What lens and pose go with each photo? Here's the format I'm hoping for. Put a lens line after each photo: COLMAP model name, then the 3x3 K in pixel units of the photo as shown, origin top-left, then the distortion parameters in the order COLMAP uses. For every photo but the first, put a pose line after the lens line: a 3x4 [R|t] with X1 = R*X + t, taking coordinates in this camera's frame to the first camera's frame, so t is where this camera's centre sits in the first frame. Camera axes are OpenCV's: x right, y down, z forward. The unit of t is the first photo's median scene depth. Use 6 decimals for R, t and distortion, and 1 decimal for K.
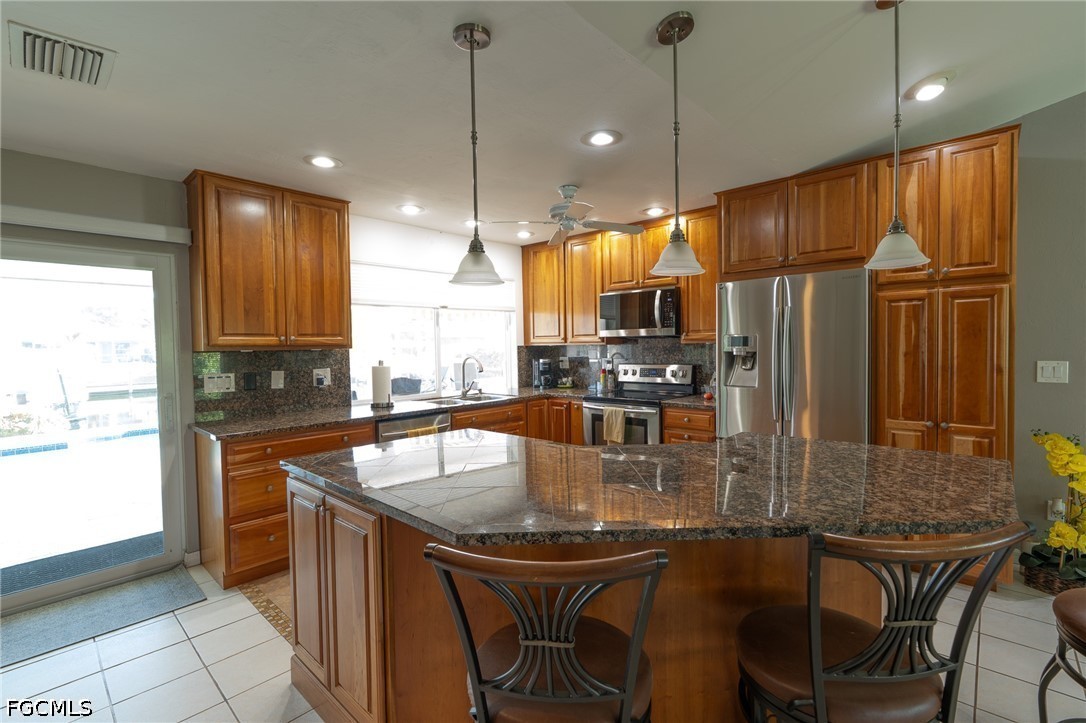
lens RADIAL K [[488.5, 0, 559.9], [0, 488.5, 358.8], [0, 0, 1]] dist [-0.004418, -0.000017]
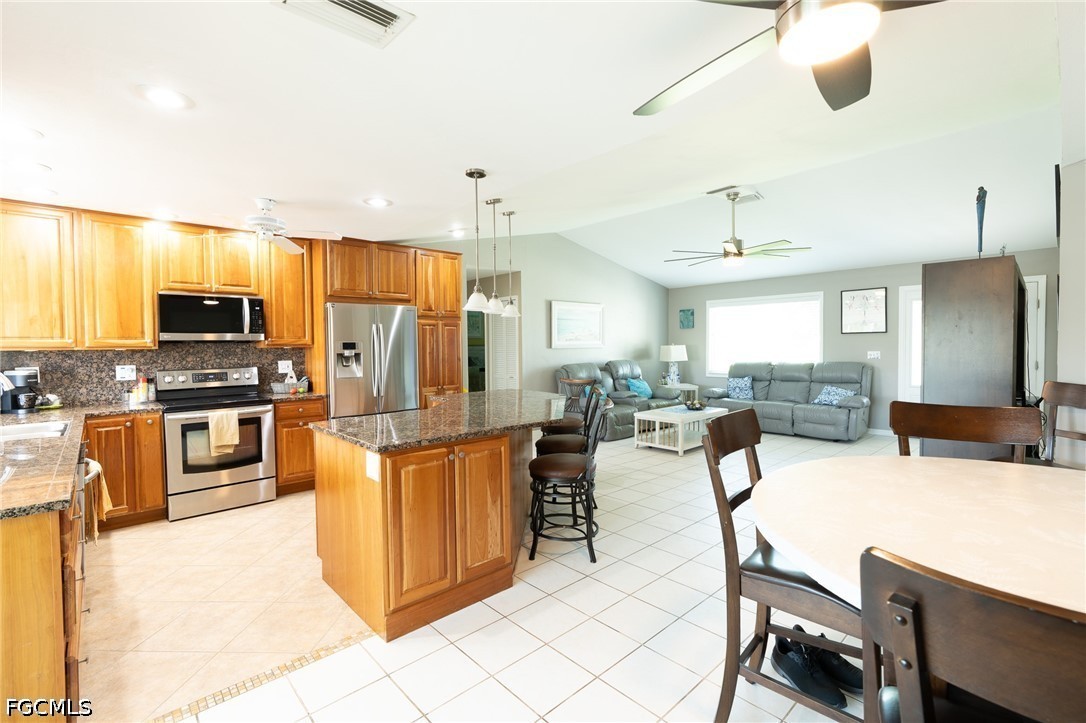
lens RADIAL K [[488.5, 0, 546.6], [0, 488.5, 357.6], [0, 0, 1]] dist [-0.004418, -0.000017]
pose [[0.078477, -0.010768, 0.996858, -0.961939], [0.039454, 0.999192, 0.007687, 0.009544], [-0.996135, 0.038727, 0.078838, 0.301354]]
